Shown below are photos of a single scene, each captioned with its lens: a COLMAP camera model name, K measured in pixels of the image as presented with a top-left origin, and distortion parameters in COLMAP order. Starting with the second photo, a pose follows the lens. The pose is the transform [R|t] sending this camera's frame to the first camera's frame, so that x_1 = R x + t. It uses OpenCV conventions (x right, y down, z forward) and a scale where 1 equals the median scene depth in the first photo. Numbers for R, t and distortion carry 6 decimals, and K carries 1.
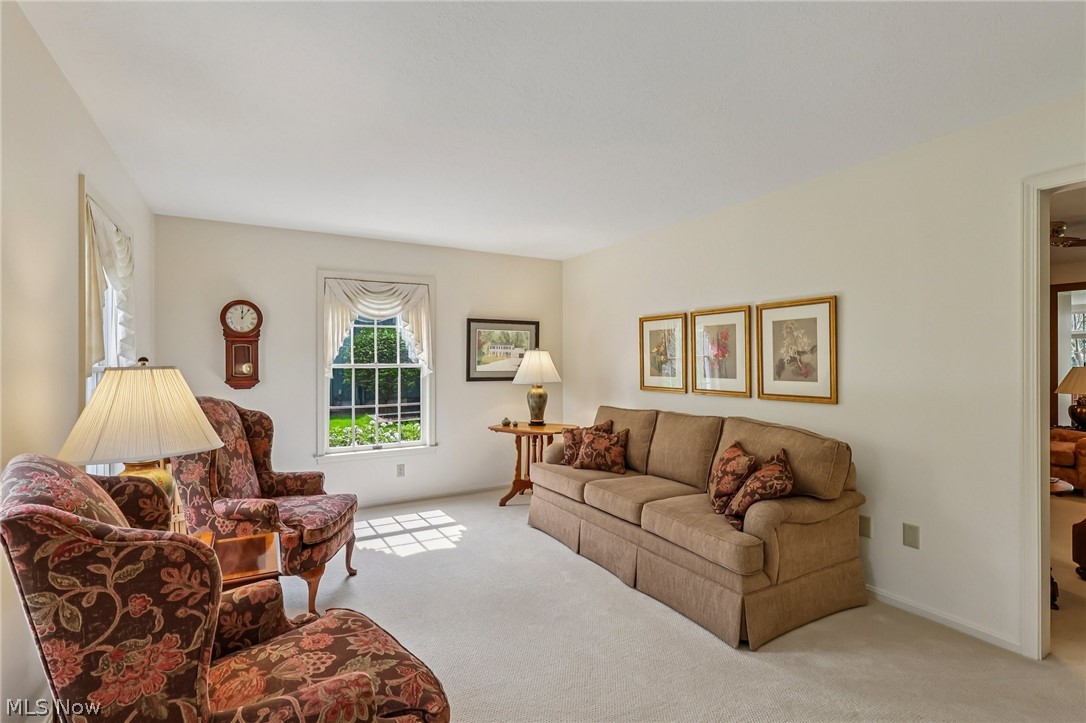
lens RADIAL K [[516.9, 0, 540.2], [0, 516.9, 364.2], [0, 0, 1]] dist [0.000040, 0.000394]
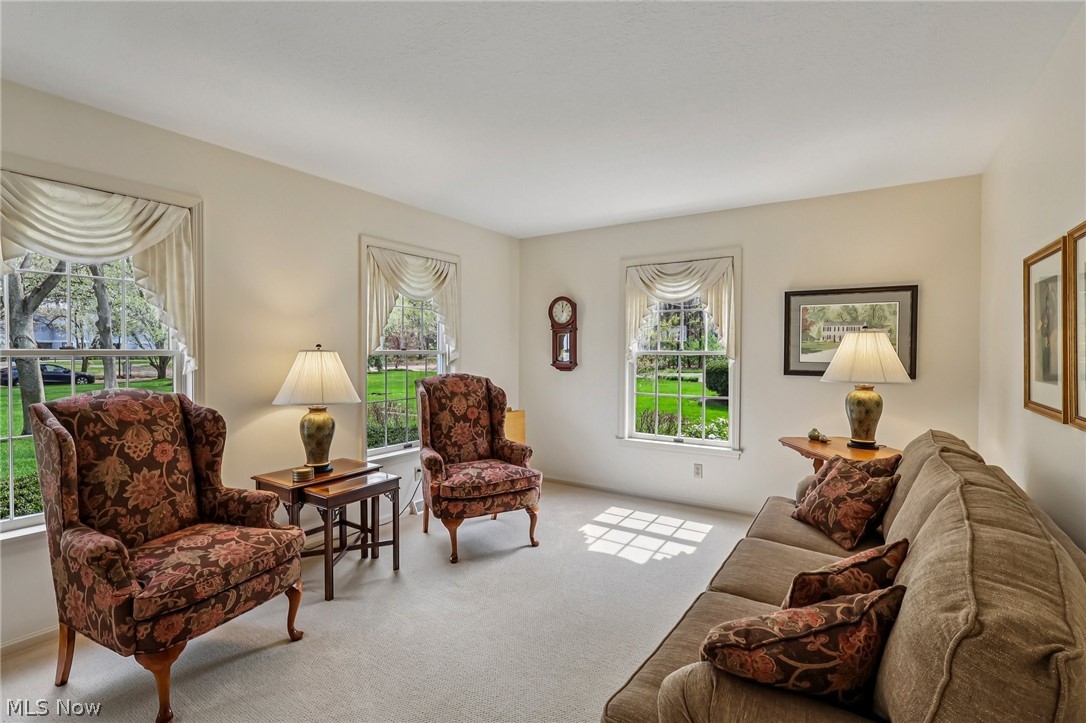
lens RADIAL K [[516.9, 0, 542.3], [0, 516.9, 359.2], [0, 0, 1]] dist [0.000040, 0.000394]
pose [[0.446082, 0.020341, -0.894761, 0.425364], [-0.008260, 0.999793, 0.018611, -0.001106], [0.894954, -0.000911, 0.446157, 0.378929]]
